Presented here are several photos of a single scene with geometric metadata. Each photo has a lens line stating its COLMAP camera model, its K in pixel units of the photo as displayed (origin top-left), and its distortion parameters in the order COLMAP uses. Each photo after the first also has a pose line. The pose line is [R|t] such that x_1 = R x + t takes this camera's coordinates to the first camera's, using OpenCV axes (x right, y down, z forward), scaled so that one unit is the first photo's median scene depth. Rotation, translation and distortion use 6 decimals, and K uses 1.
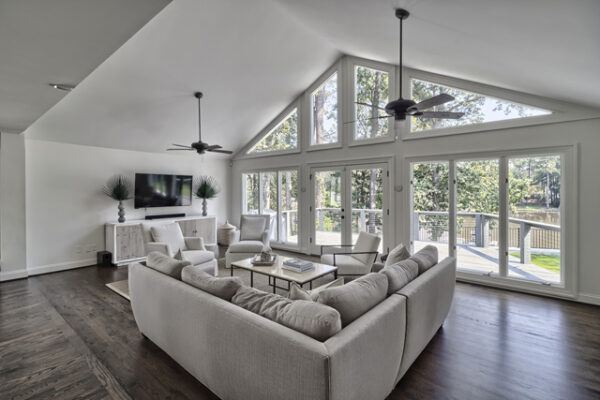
lens RADIAL K [[281.8, 0, 297.9], [0, 281.8, 187.1], [0, 0, 1]] dist [0.013137, -0.000229]
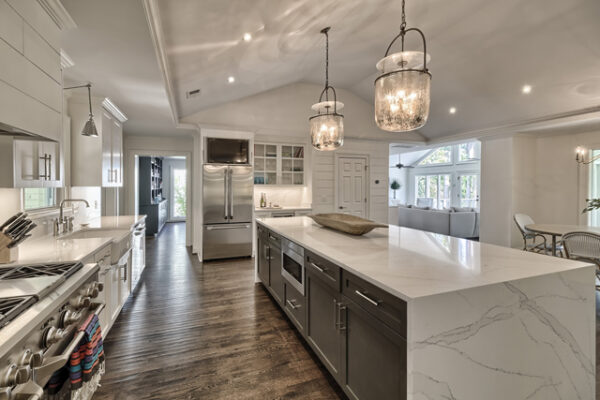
lens RADIAL K [[281.8, 0, 297.9], [0, 281.8, 187.1], [0, 0, 1]] dist [0.013137, -0.000229]
pose [[0.868462, 0.004628, -0.495733, 0.045978], [0.004331, 0.999847, 0.016921, -0.012190], [0.495736, -0.016843, 0.868310, -0.985071]]
